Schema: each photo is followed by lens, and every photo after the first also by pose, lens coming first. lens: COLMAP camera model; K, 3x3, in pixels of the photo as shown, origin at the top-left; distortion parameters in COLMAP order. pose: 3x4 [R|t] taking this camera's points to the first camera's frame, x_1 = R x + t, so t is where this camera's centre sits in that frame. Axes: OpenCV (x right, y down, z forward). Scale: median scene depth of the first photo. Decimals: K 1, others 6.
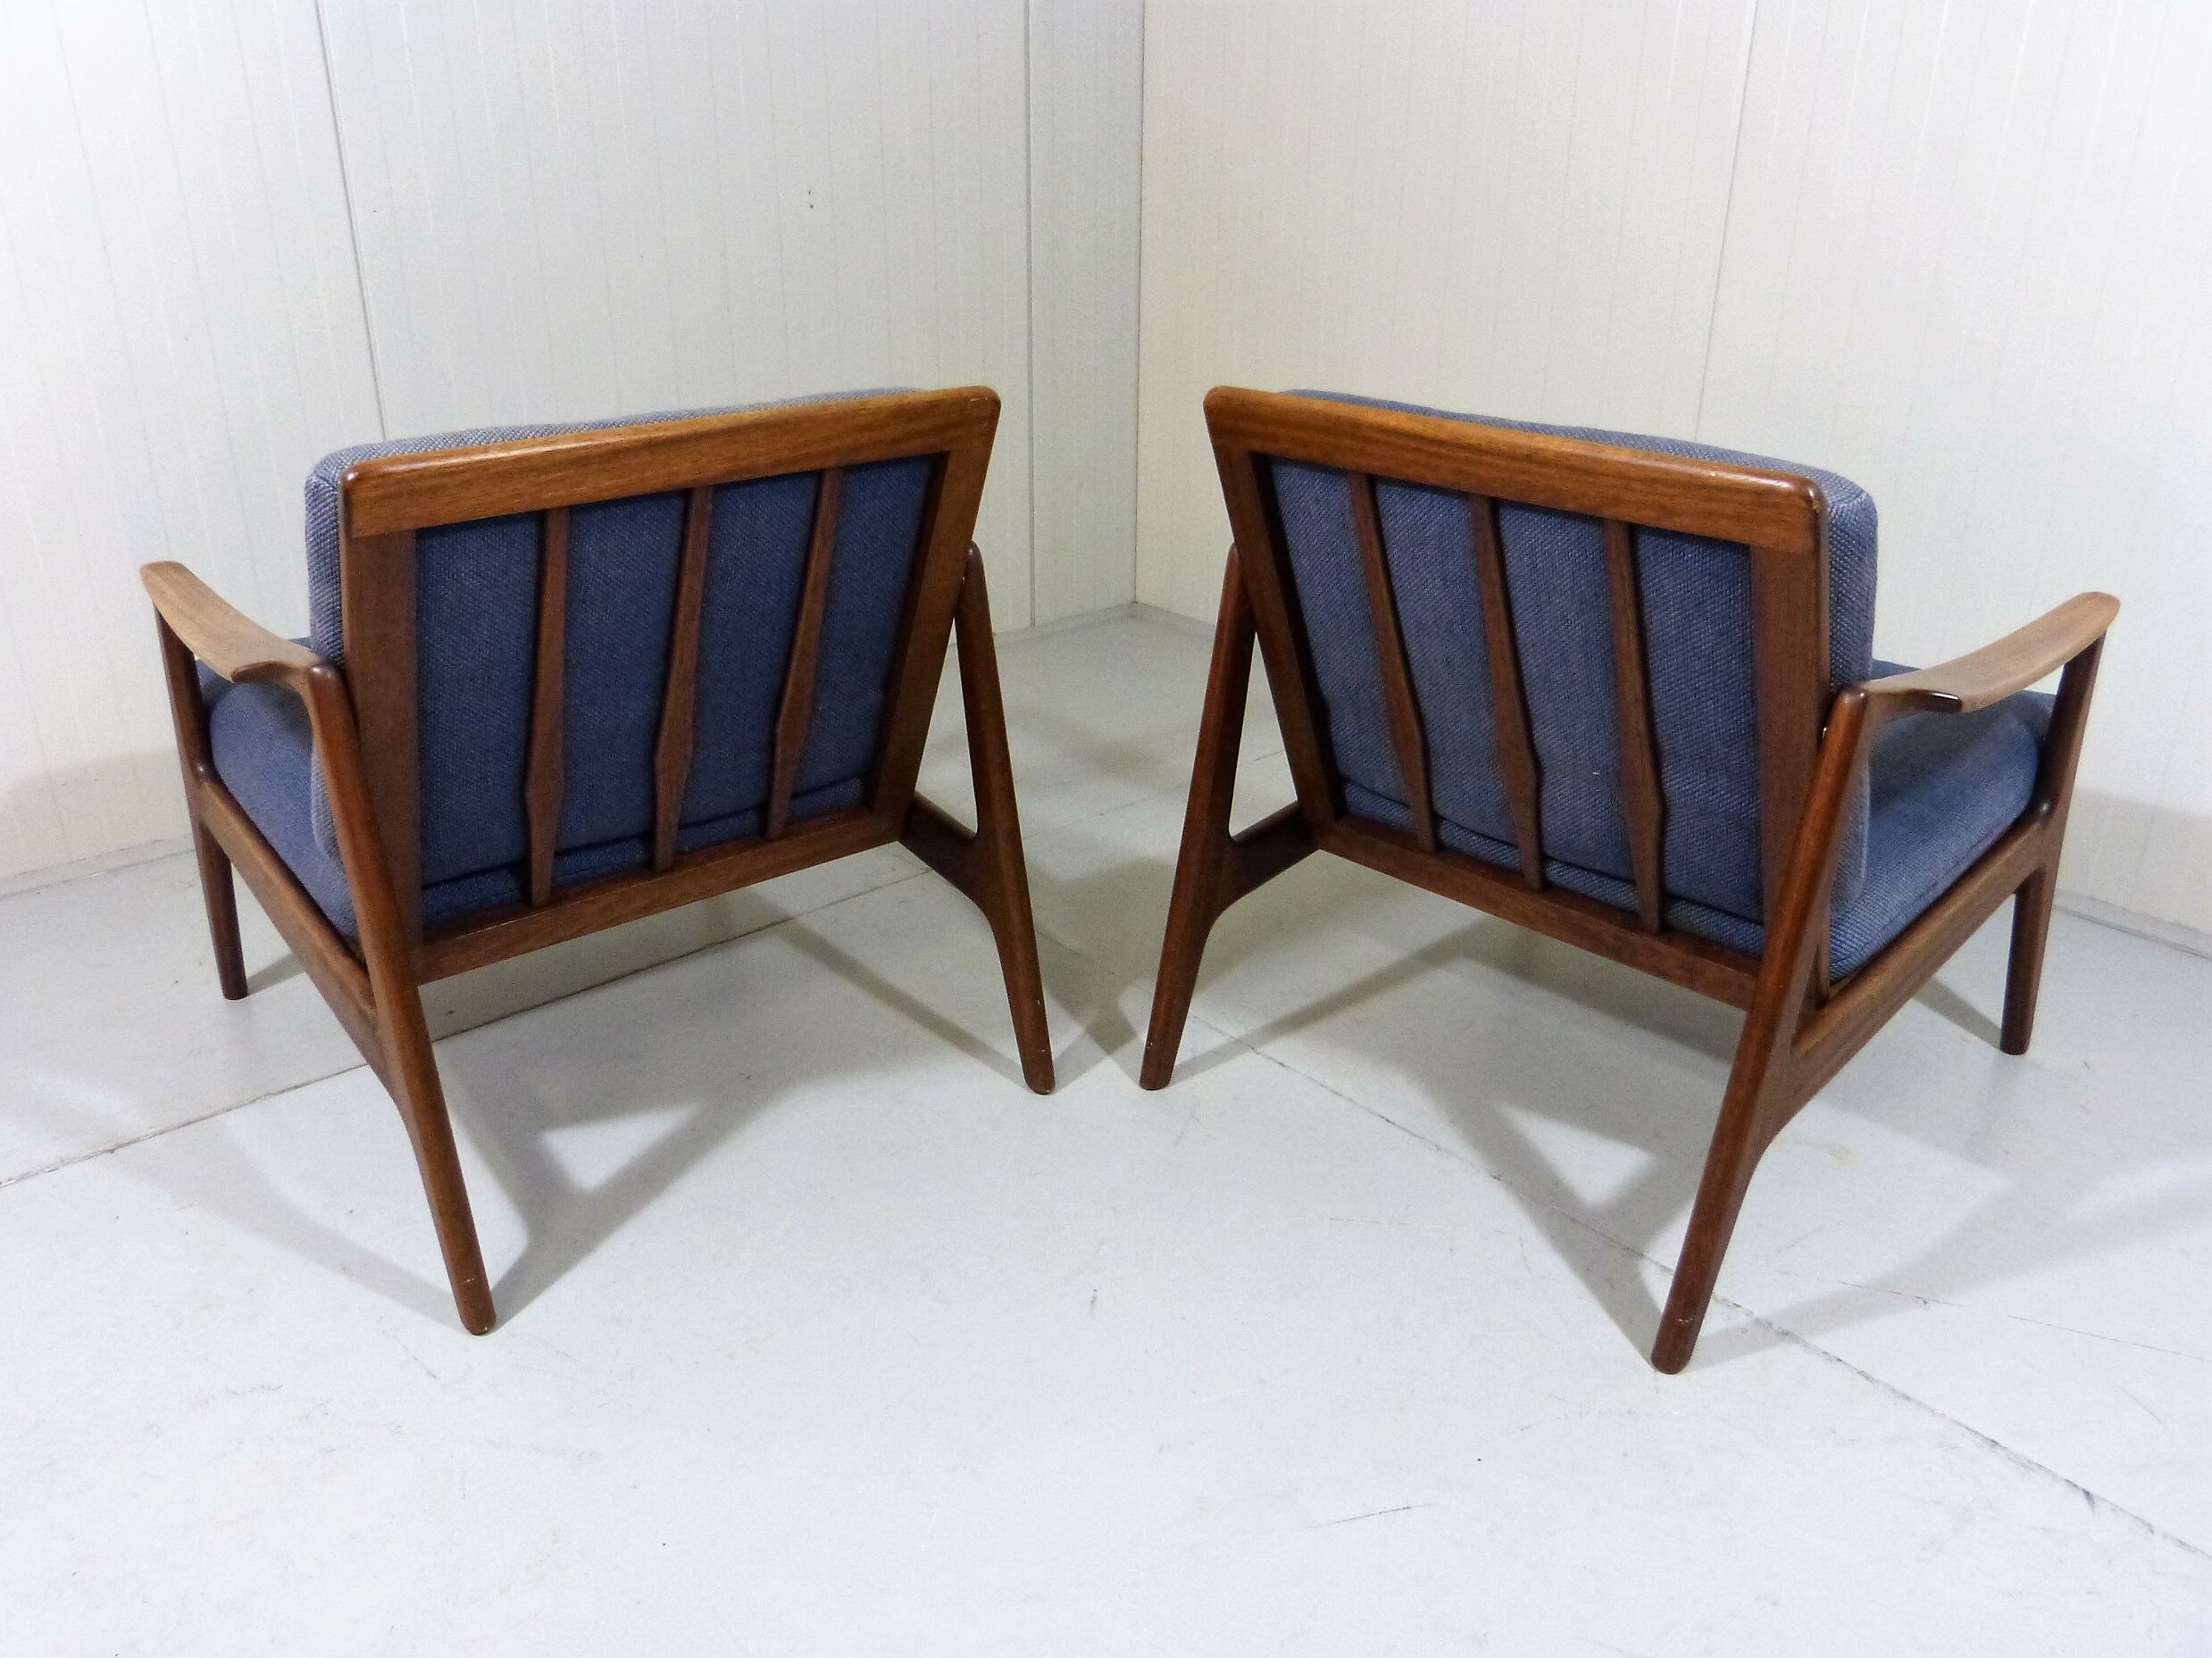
lens RADIAL K [[1638.5, 0, 1097.8], [0, 1638.5, 877.7], [0, 0, 1]] dist [-0.032966, 0.020786]
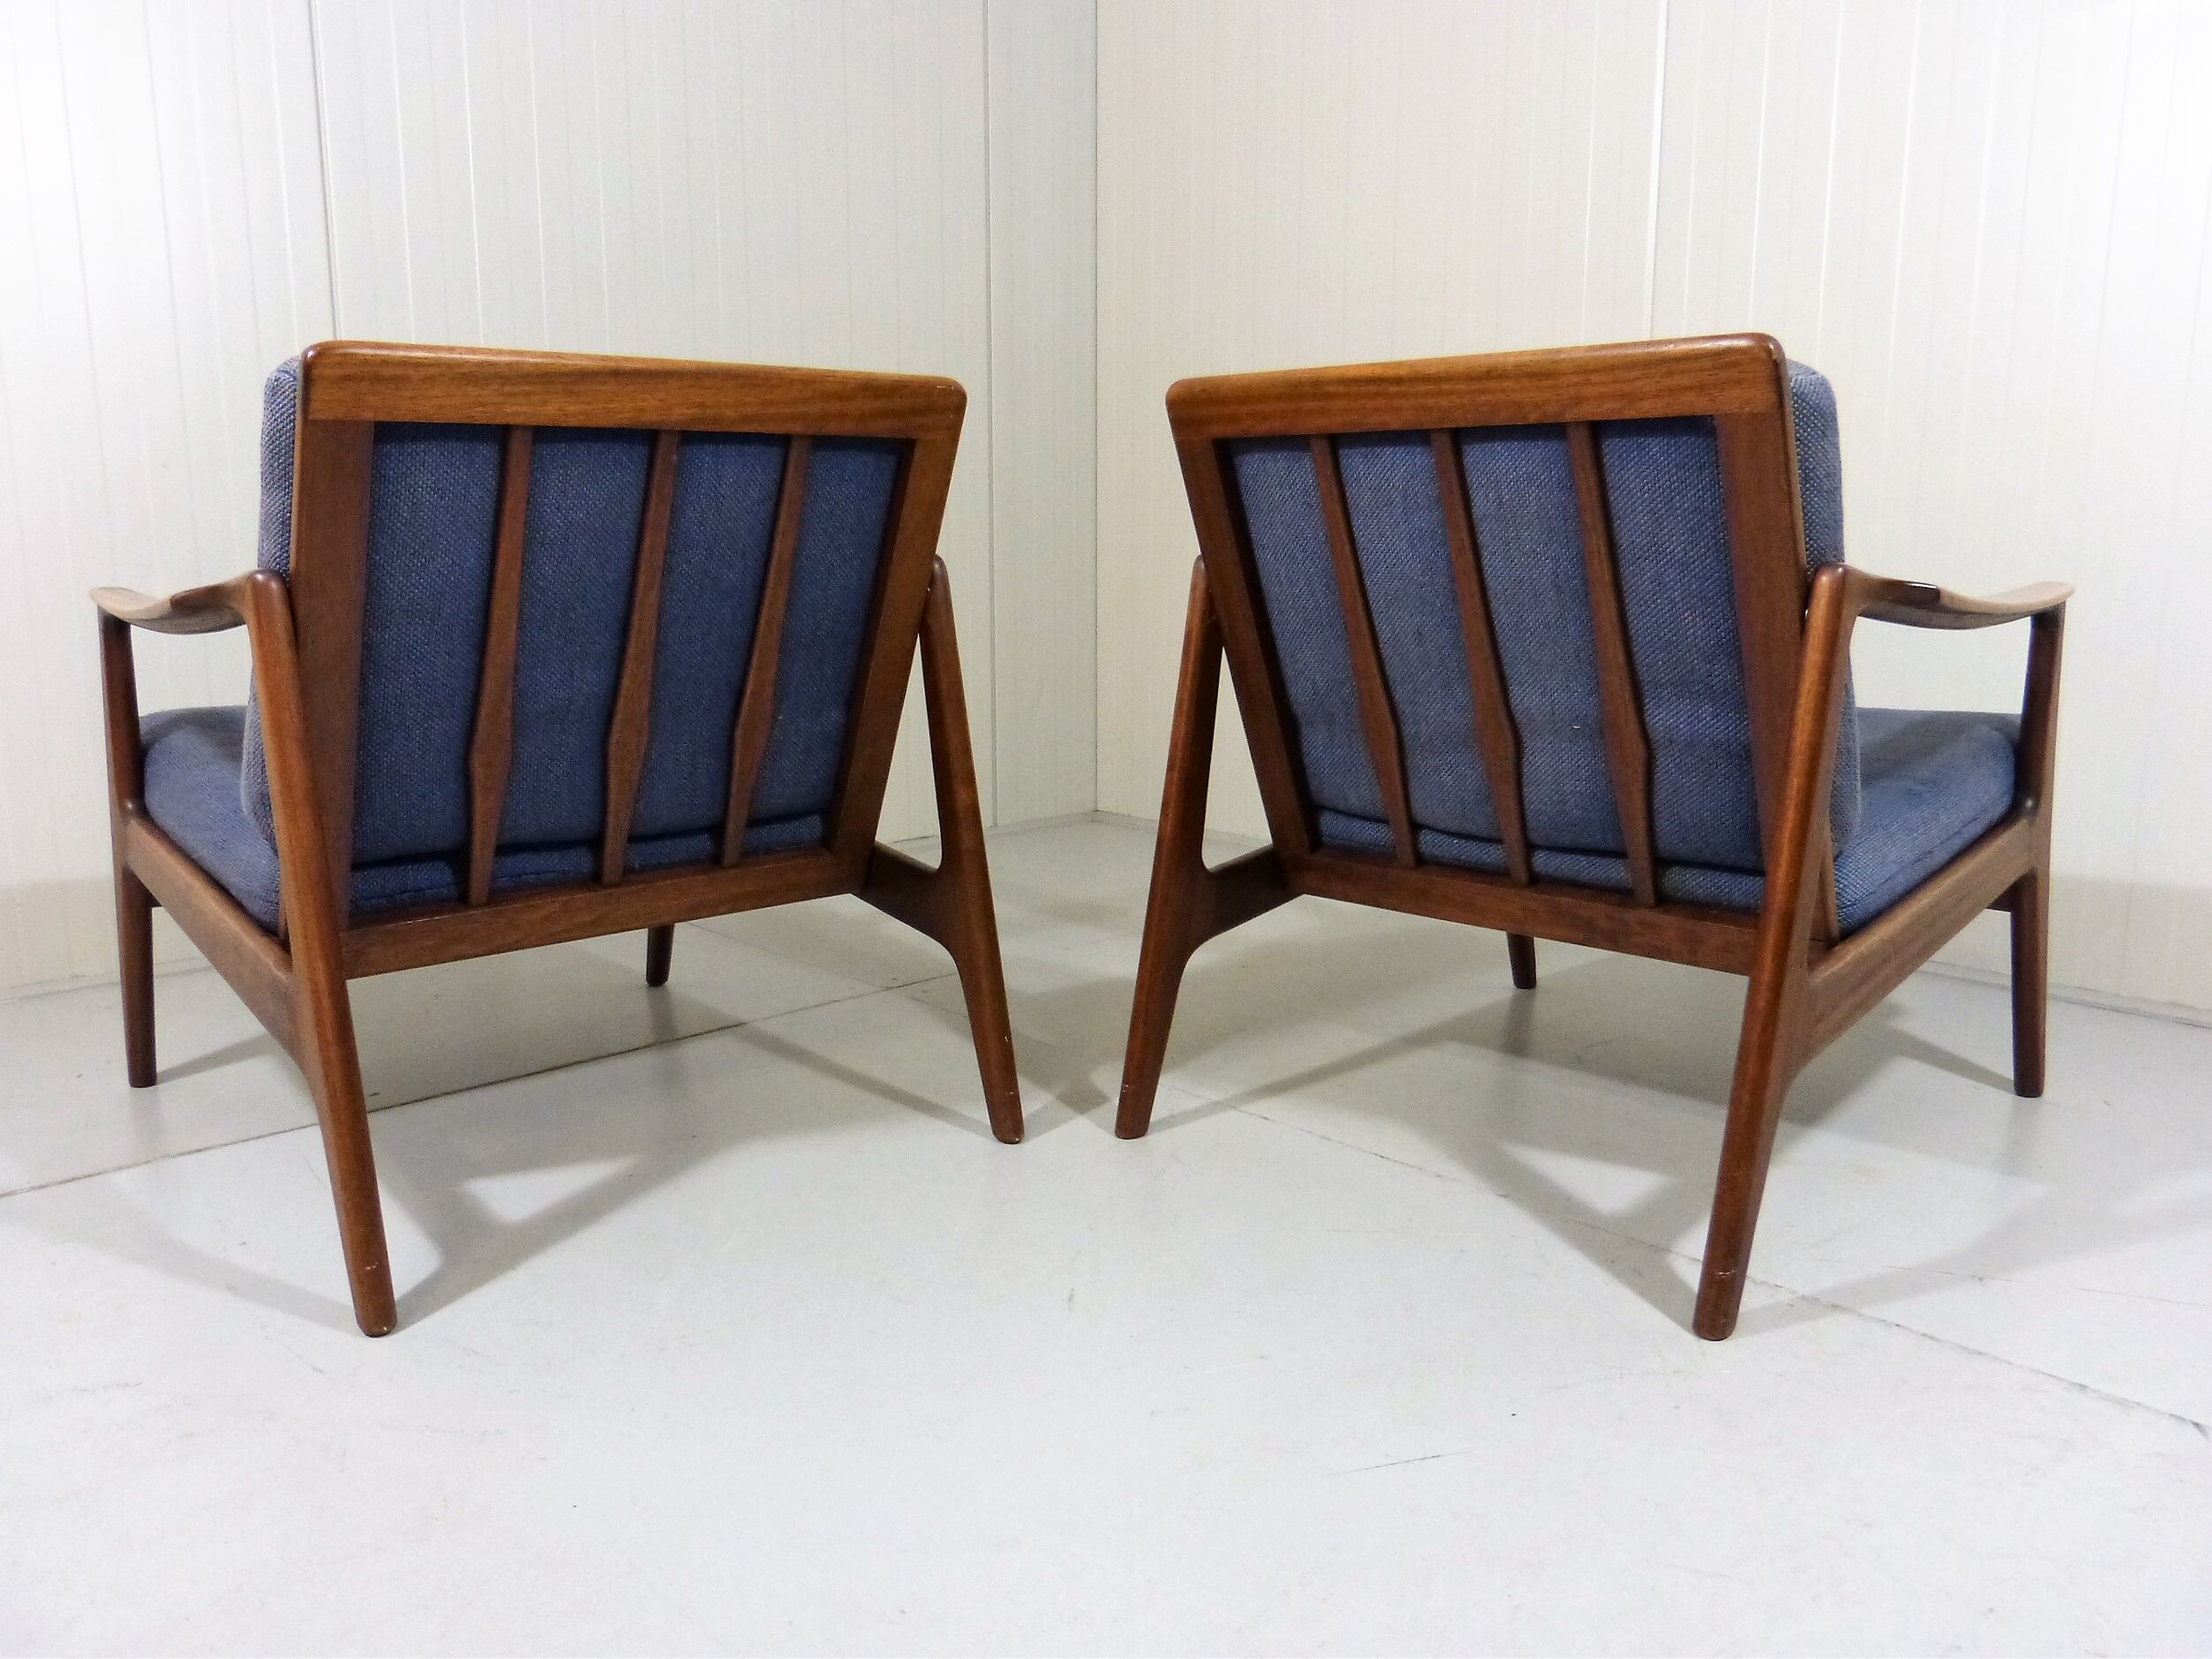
lens RADIAL K [[1638.8, 0, 1105.1], [0, 1638.8, 831.7], [0, 0, 1]] dist [-0.032966, 0.020786]
pose [[0.999467, -0.012512, 0.030166, -0.007335], [0.018875, 0.975114, -0.220899, 0.197432], [-0.026651, 0.221351, 0.974830, 0.063974]]
